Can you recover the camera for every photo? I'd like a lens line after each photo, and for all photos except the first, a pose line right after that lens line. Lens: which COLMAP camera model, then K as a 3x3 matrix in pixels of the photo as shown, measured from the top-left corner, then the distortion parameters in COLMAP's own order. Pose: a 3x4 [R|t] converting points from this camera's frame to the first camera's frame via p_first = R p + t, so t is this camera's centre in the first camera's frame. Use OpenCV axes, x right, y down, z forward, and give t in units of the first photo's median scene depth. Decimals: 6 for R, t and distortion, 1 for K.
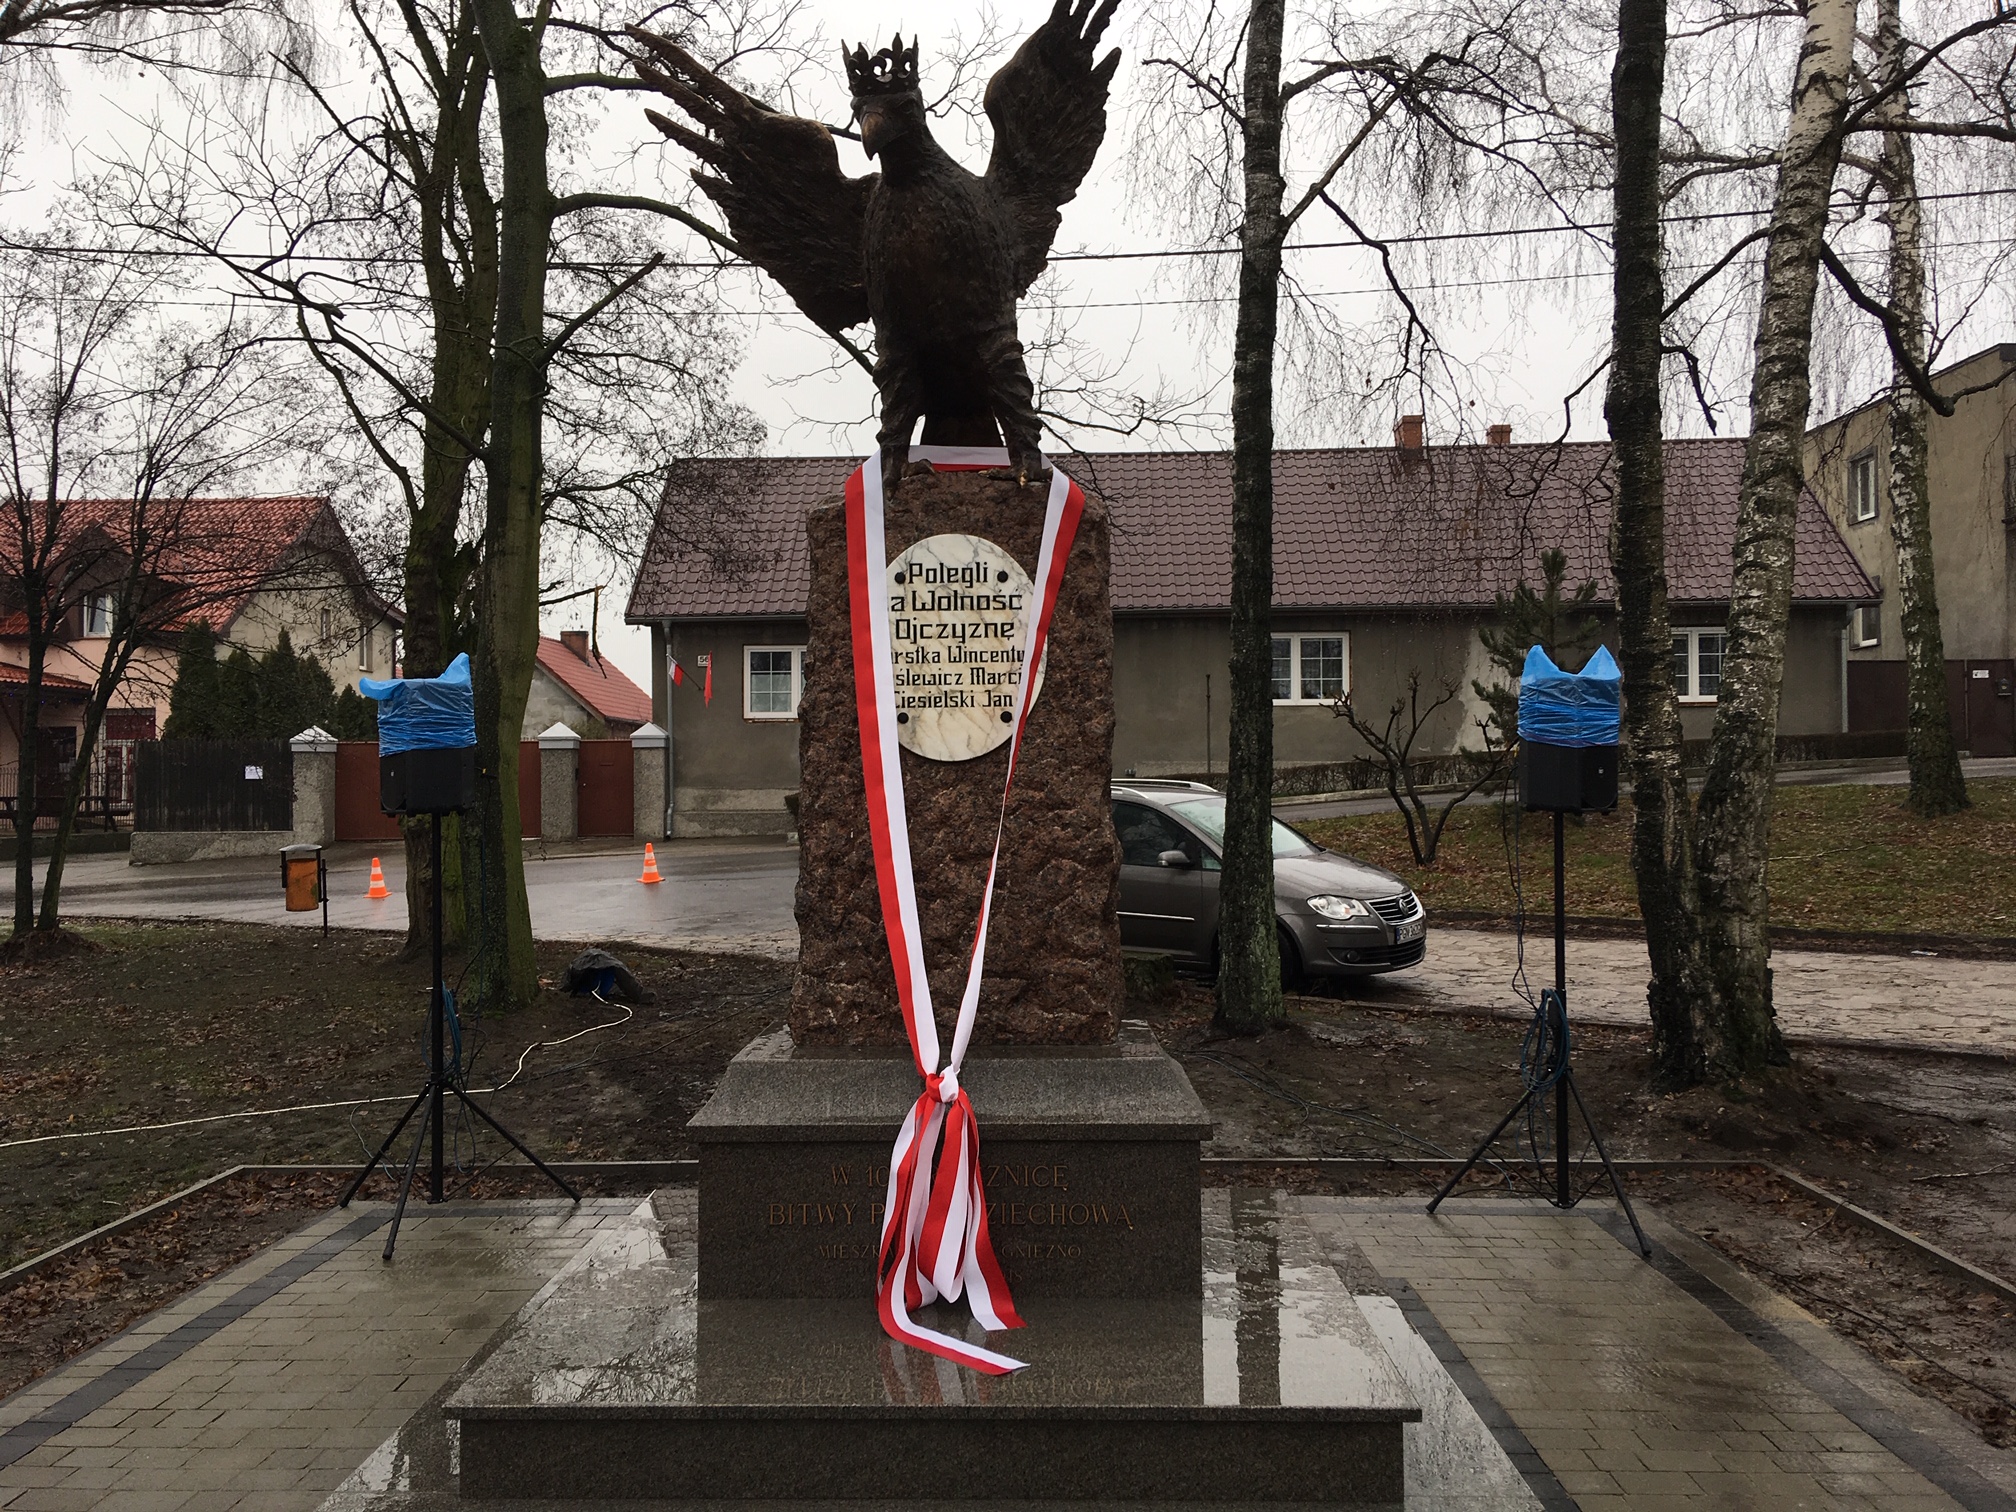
lens RADIAL K [[1694.0, 0, 1008.0], [0, 1694.0, 756.0], [0, 0, 1]] dist [0.131368, -0.193550]
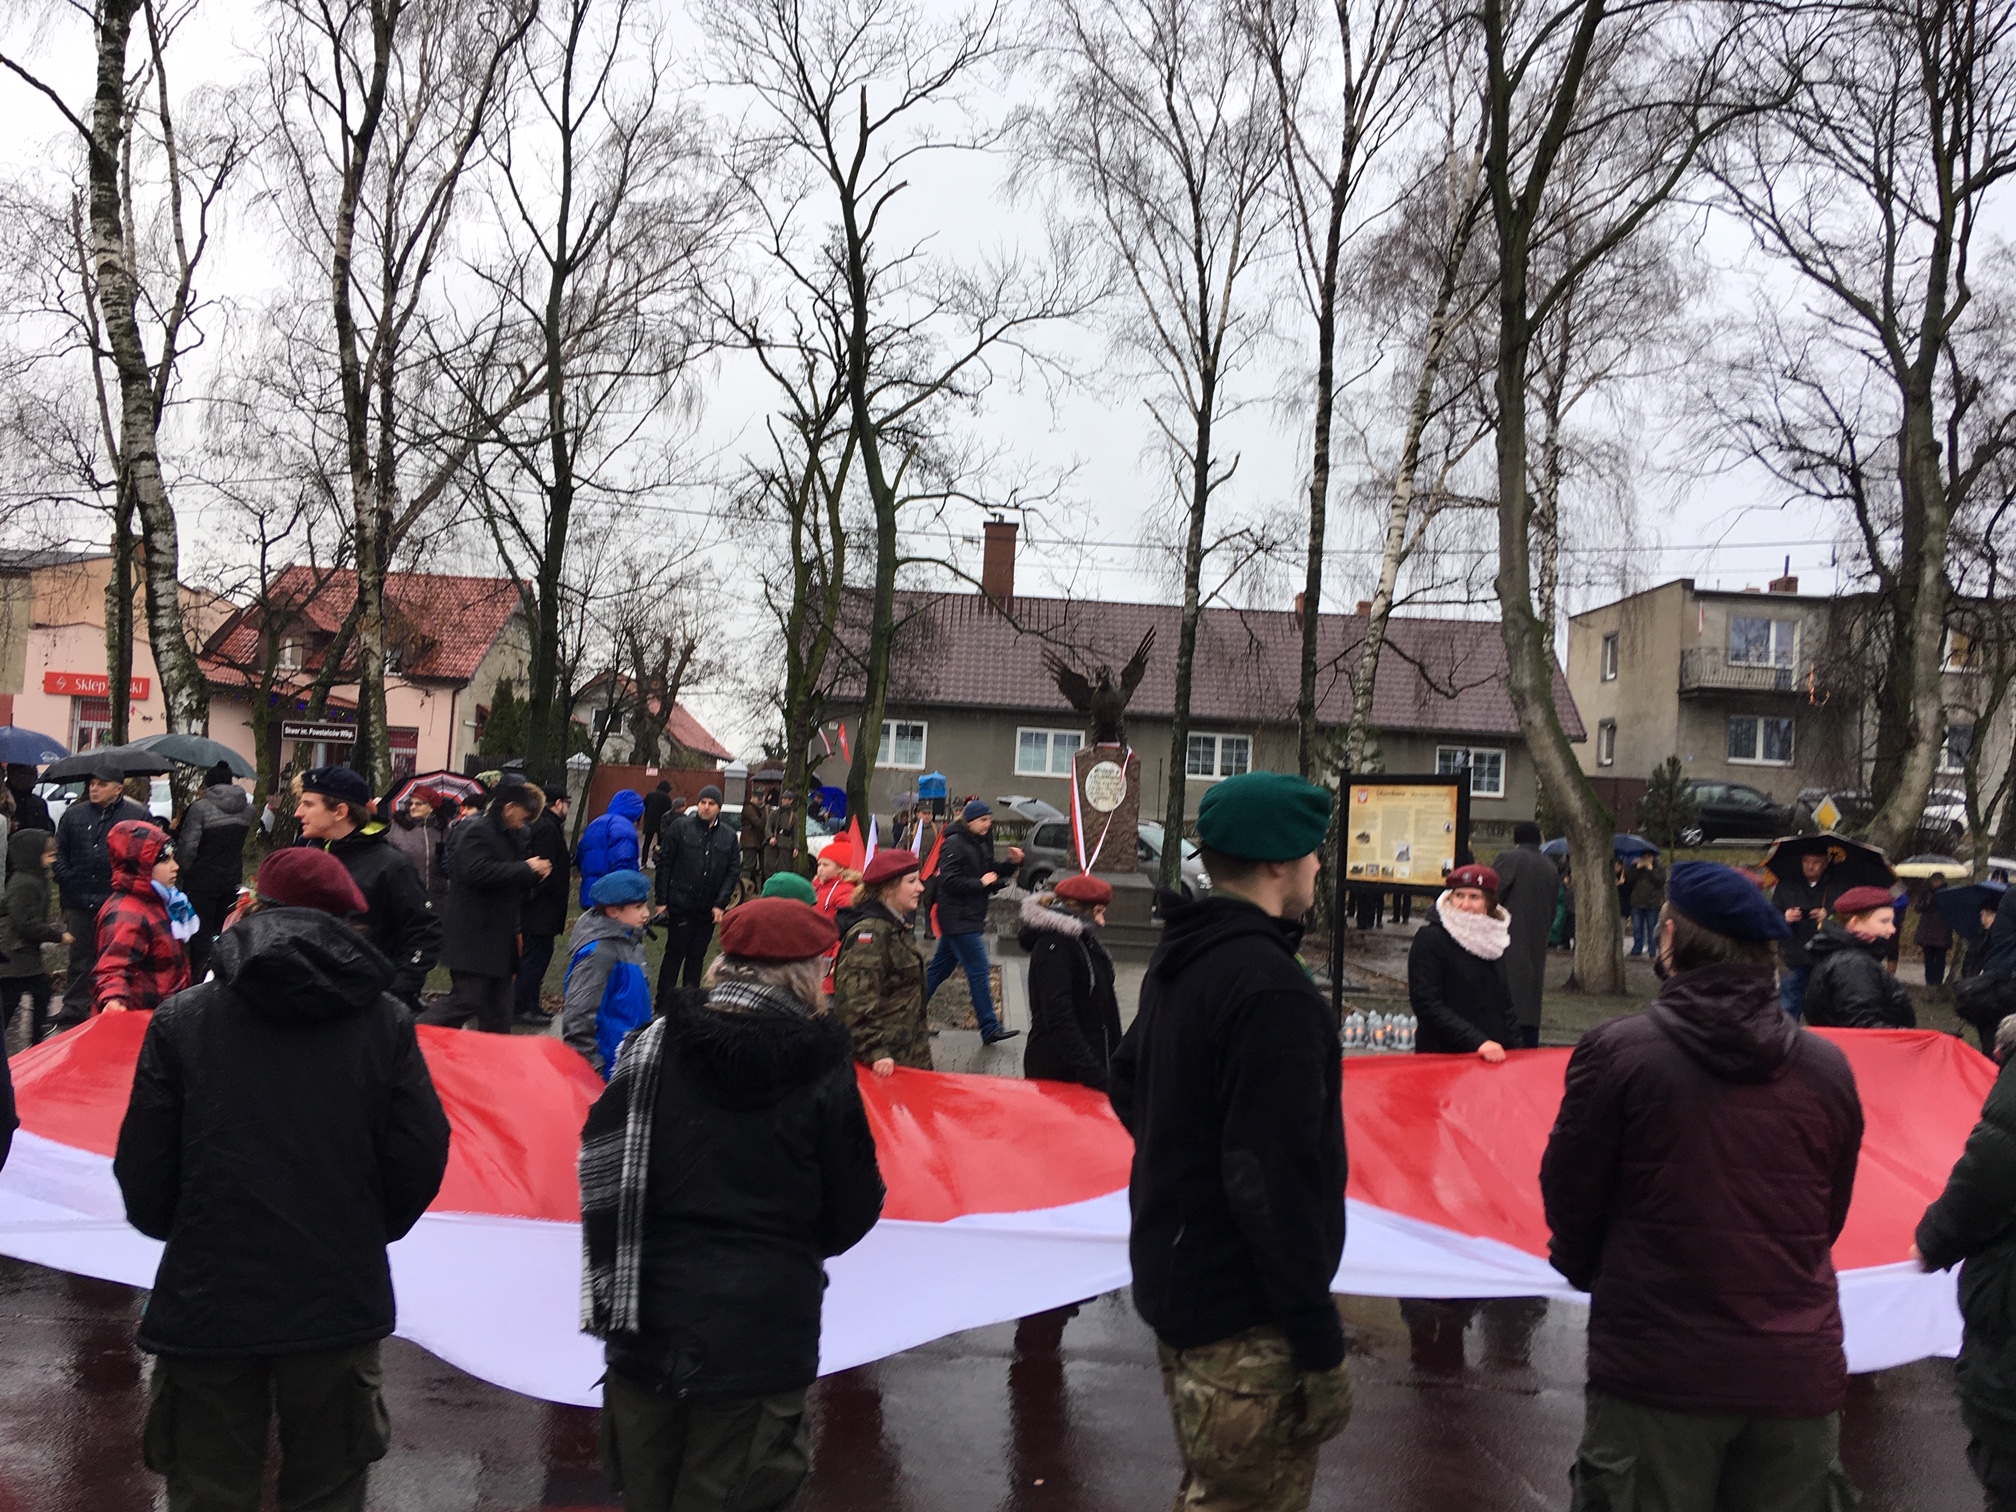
lens RADIAL K [[1685.4, 0, 995.5], [0, 1685.4, 751.2], [0, 0, 1]] dist [0.125318, -0.167401]
pose [[0.997866, 0.061485, 0.021963, -0.177124], [-0.060832, 0.997718, -0.029286, -0.003574], [-0.023713, 0.027887, 0.999330, -1.447134]]
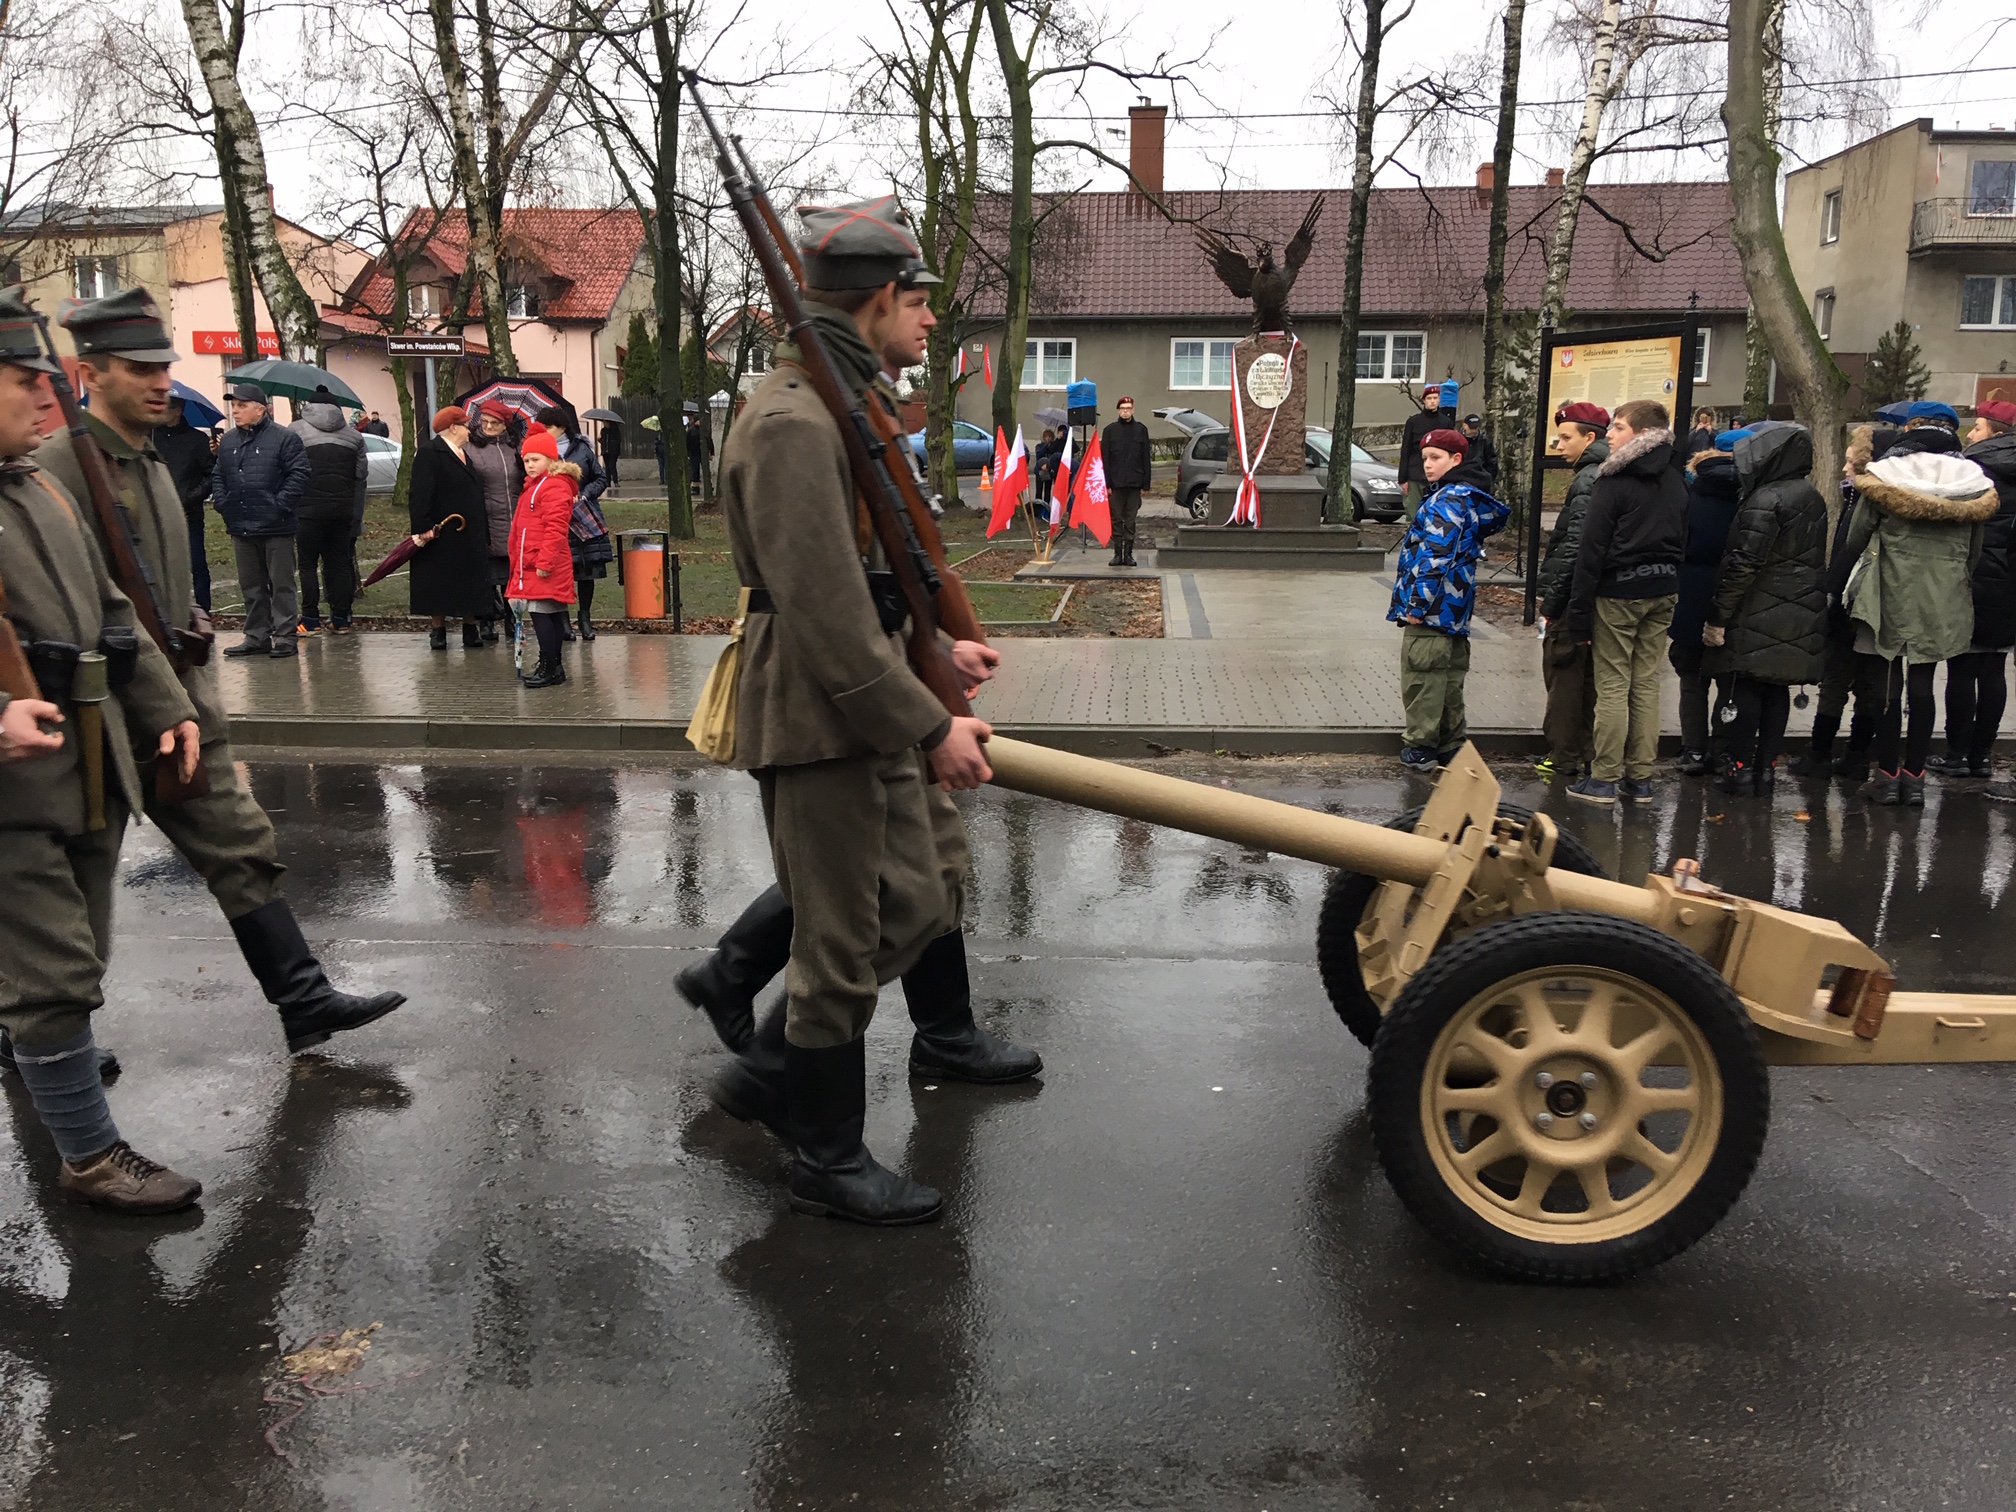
lens RADIAL K [[1694.0, 0, 1008.0], [0, 1694.0, 756.0], [0, 0, 1]] dist [0.131368, -0.193550]
pose [[0.998216, 0.023379, -0.054932, -0.173471], [-0.012552, 0.981756, 0.189729, 0.021811], [0.058366, -0.188701, 0.980299, -1.375727]]
